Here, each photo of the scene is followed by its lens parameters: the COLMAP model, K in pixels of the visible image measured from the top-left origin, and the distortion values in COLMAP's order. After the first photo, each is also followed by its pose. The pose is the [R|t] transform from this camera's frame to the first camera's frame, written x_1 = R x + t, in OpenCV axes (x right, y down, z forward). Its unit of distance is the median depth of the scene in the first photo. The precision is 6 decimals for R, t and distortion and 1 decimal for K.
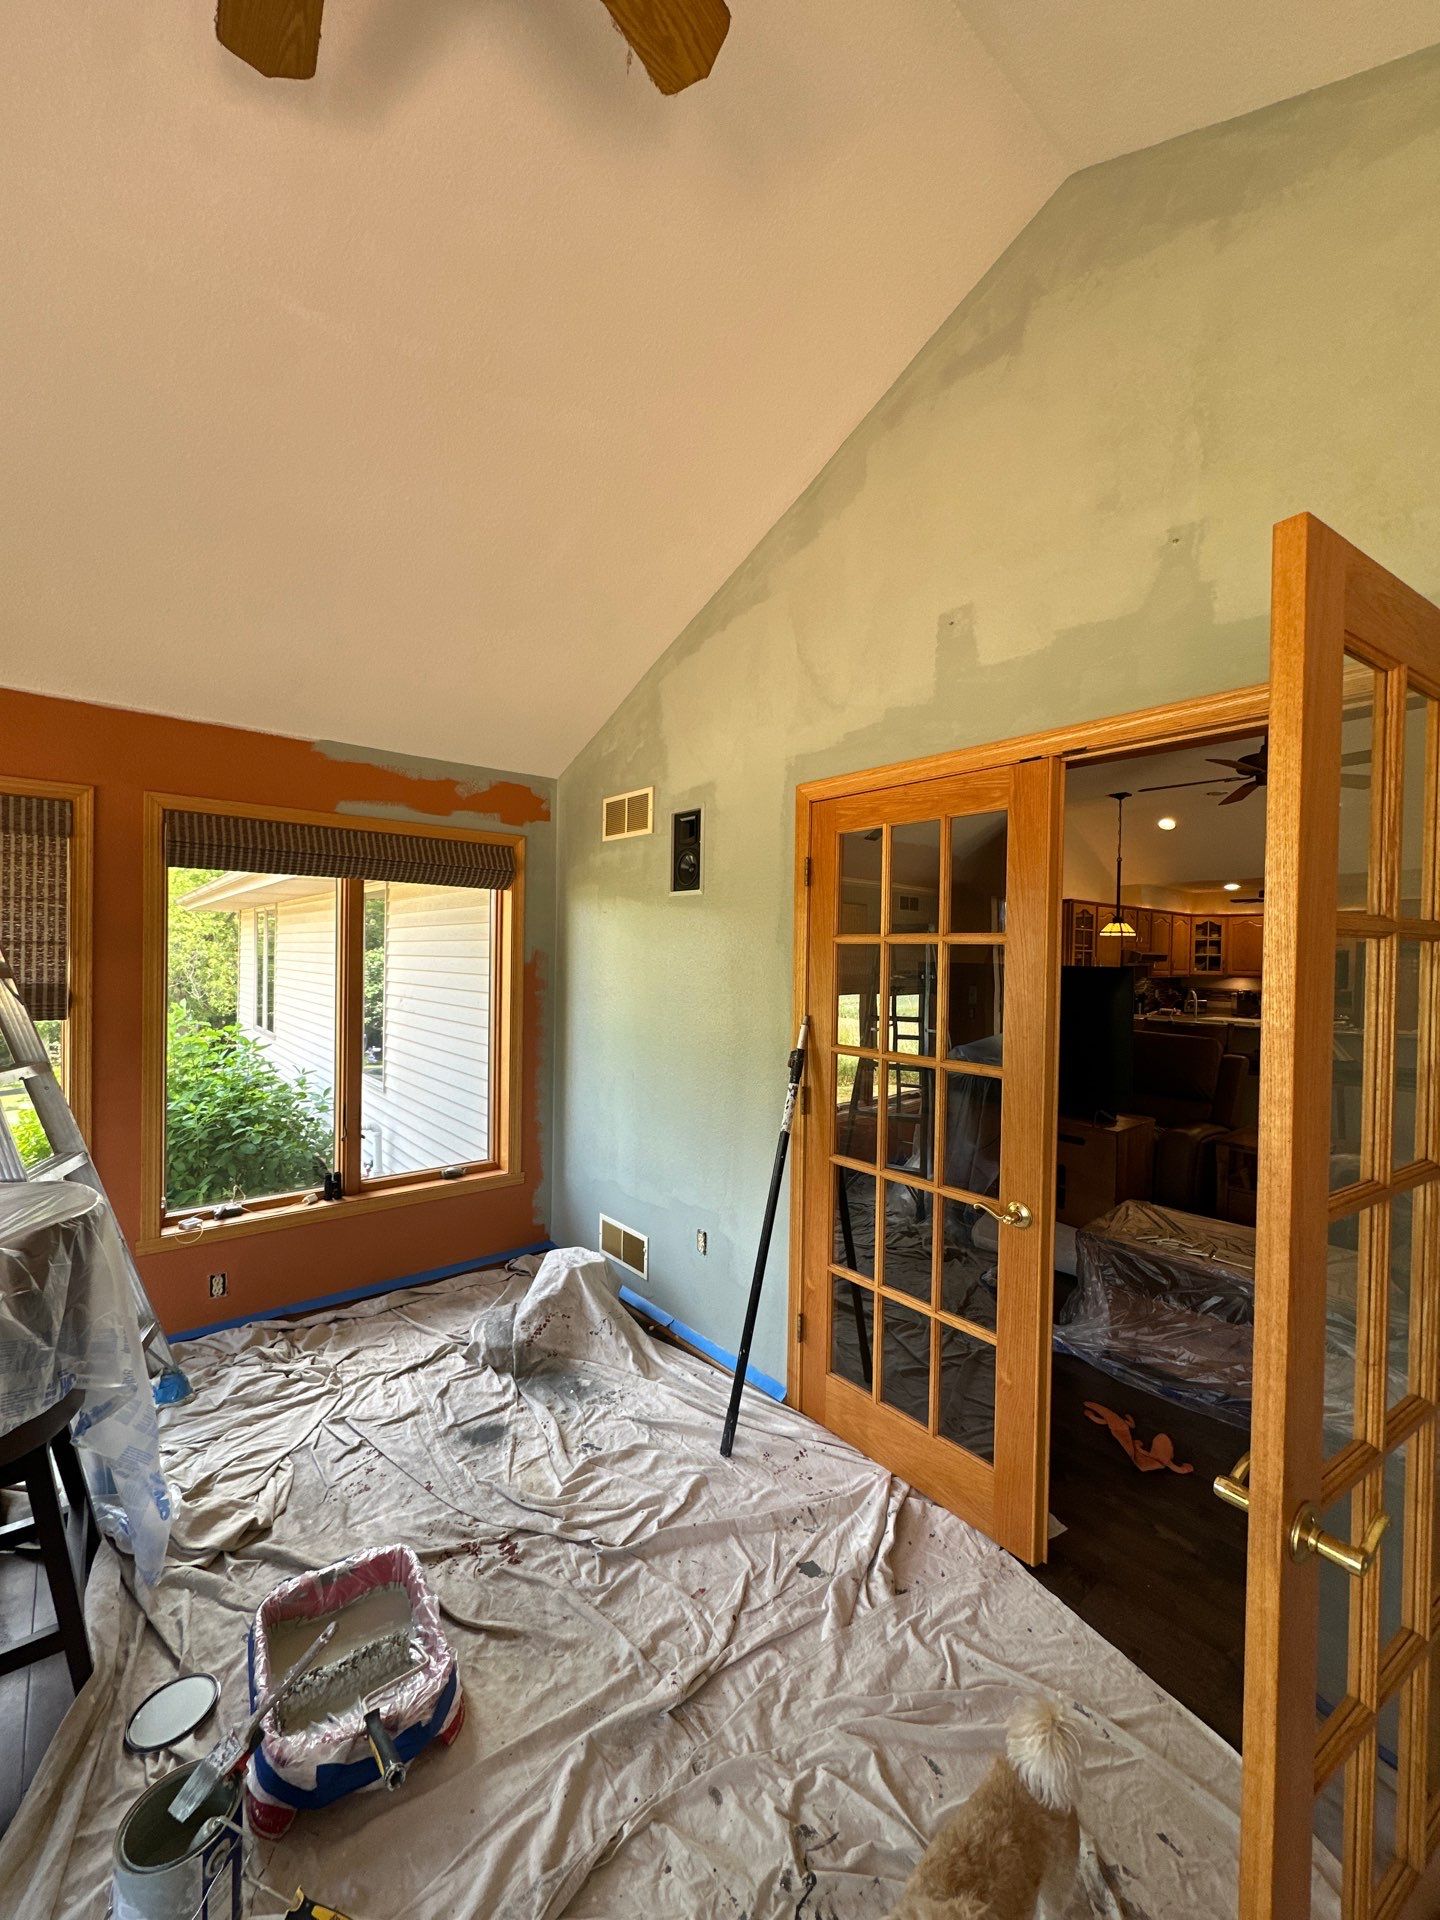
lens RADIAL K [[763.0, 0, 720.0], [0, 763.0, 960.0], [0, 0, 1]] dist [0.001029, 0.000138]
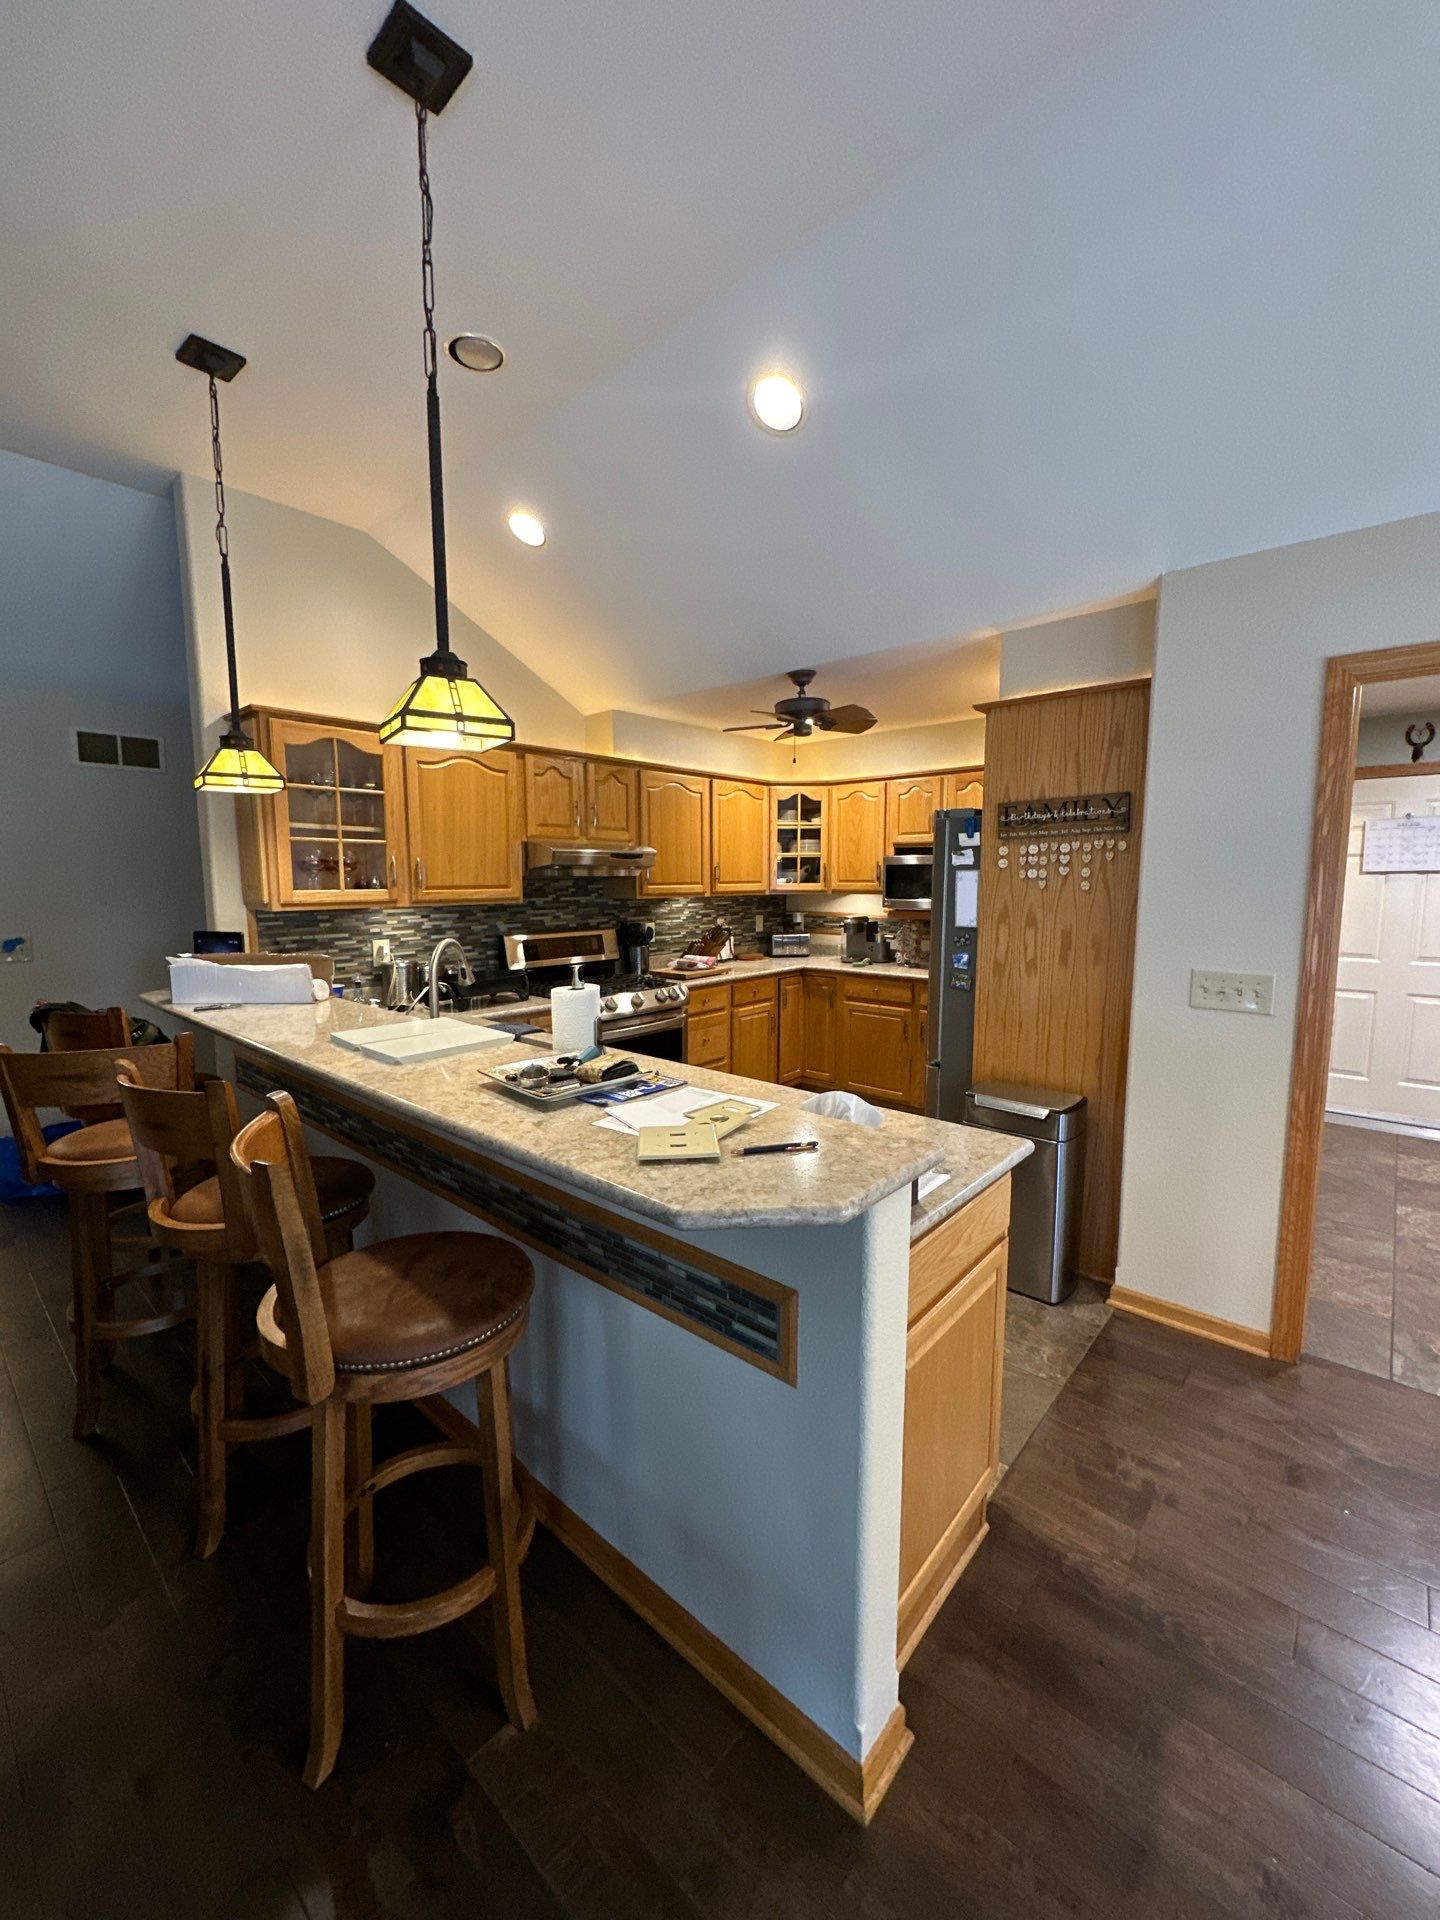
lens RADIAL K [[763.0, 0, 720.0], [0, 763.0, 960.0], [0, 0, 1]] dist [0.001029, 0.000138]
pose [[0.987881, -0.037391, 0.150642, 0.493225], [0.021749, 0.994321, 0.104172, 0.010566], [-0.153681, -0.099633, 0.983085, 0.445245]]
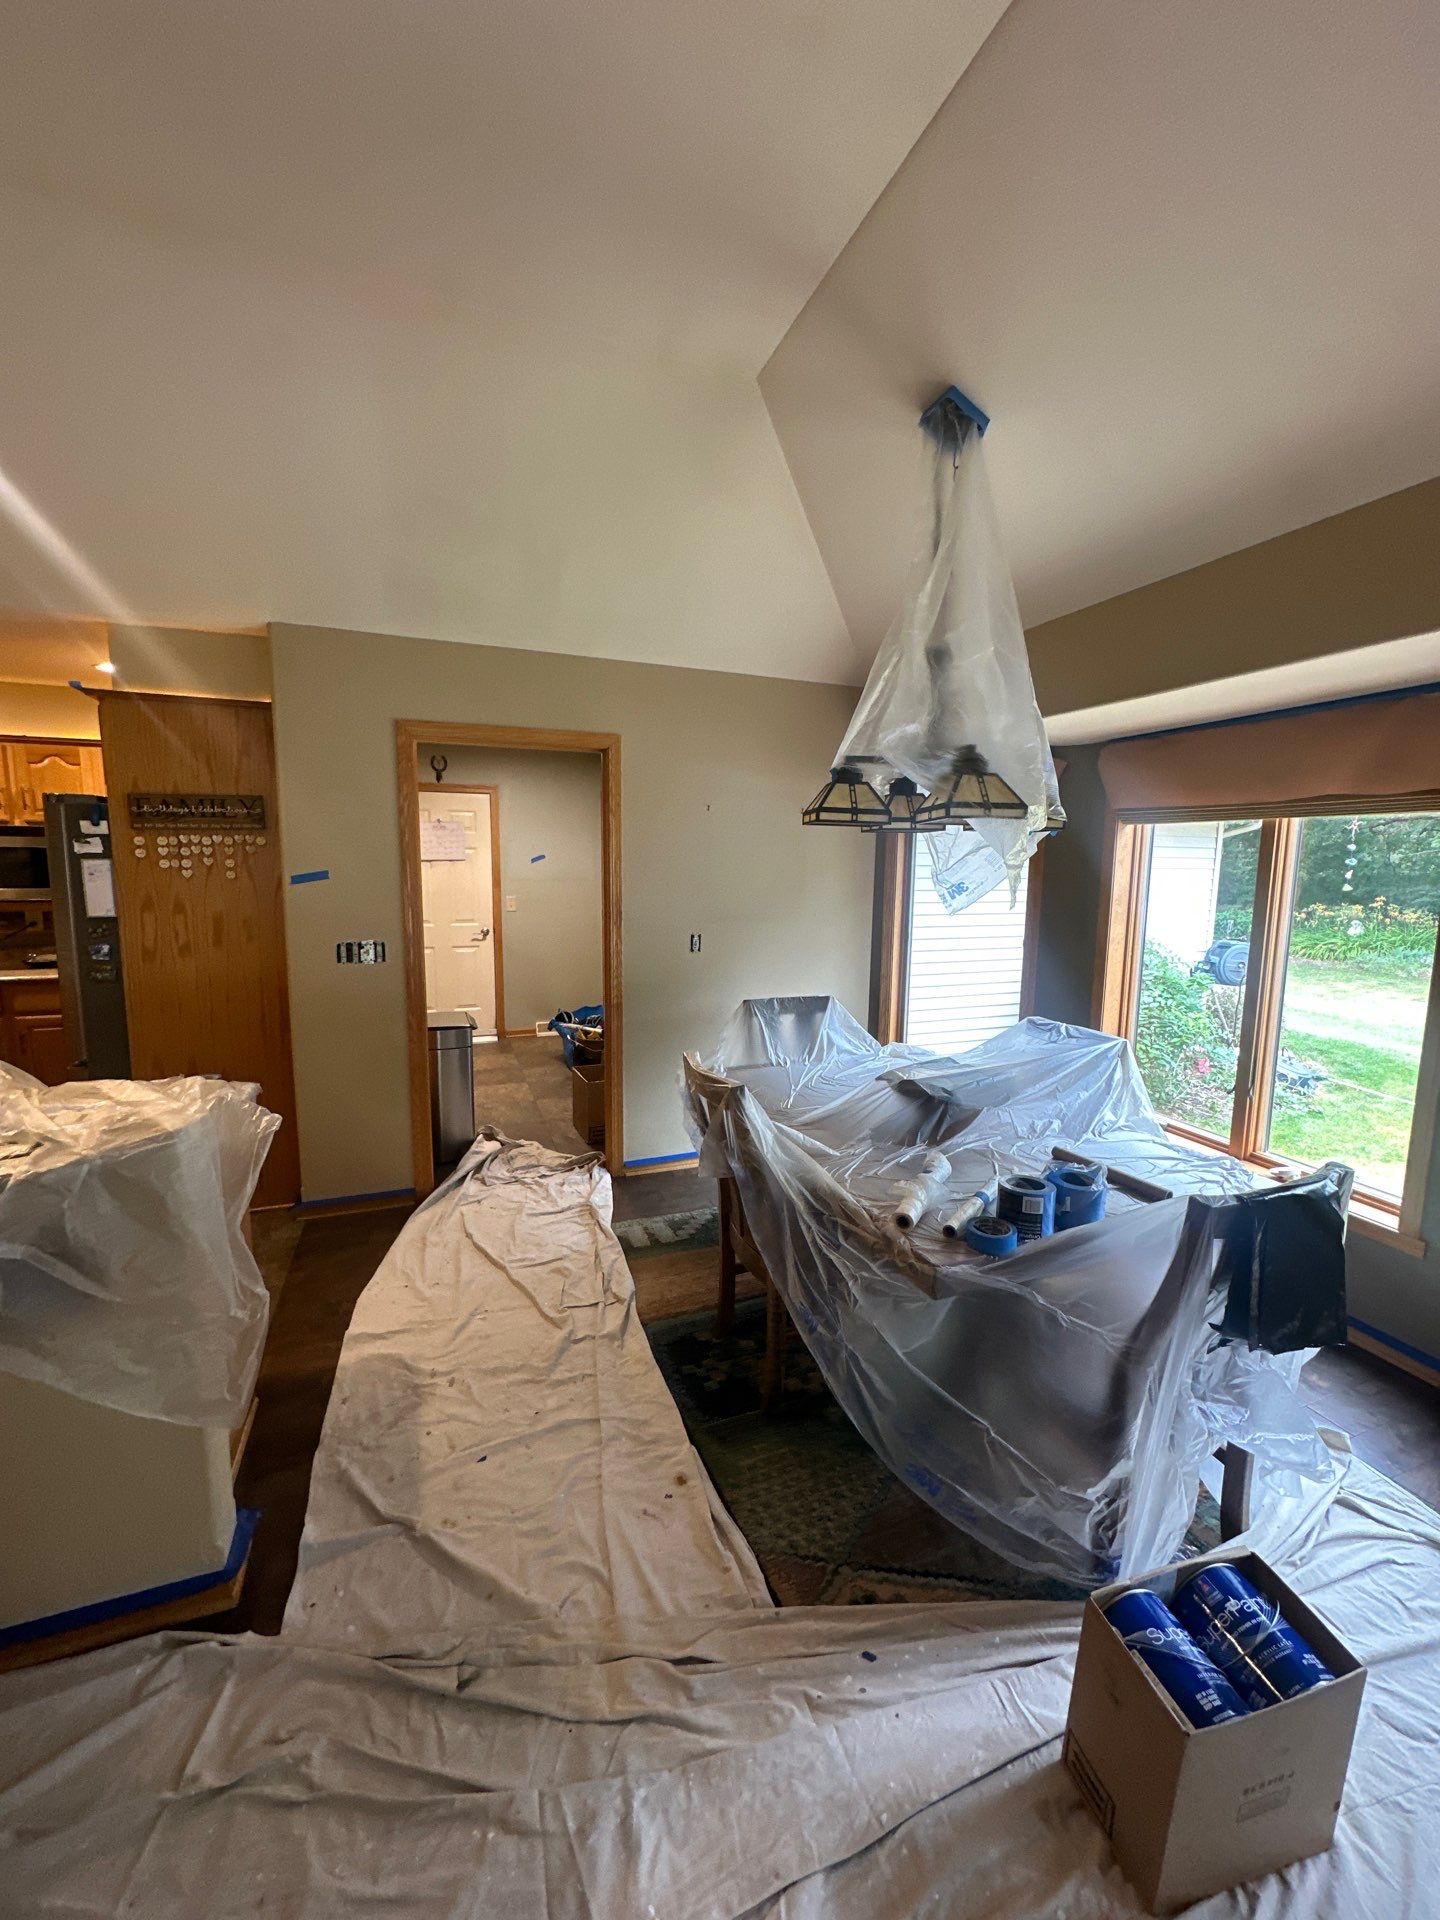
lens RADIAL K [[763.0, 0, 720.0], [0, 763.0, 960.0], [0, 0, 1]] dist [0.001029, 0.000138]
pose [[0.325588, -0.132901, 0.936125, 0.395760], [0.001535, 0.990145, 0.140036, 0.003960], [-0.945510, -0.044157, 0.322584, 0.381097]]
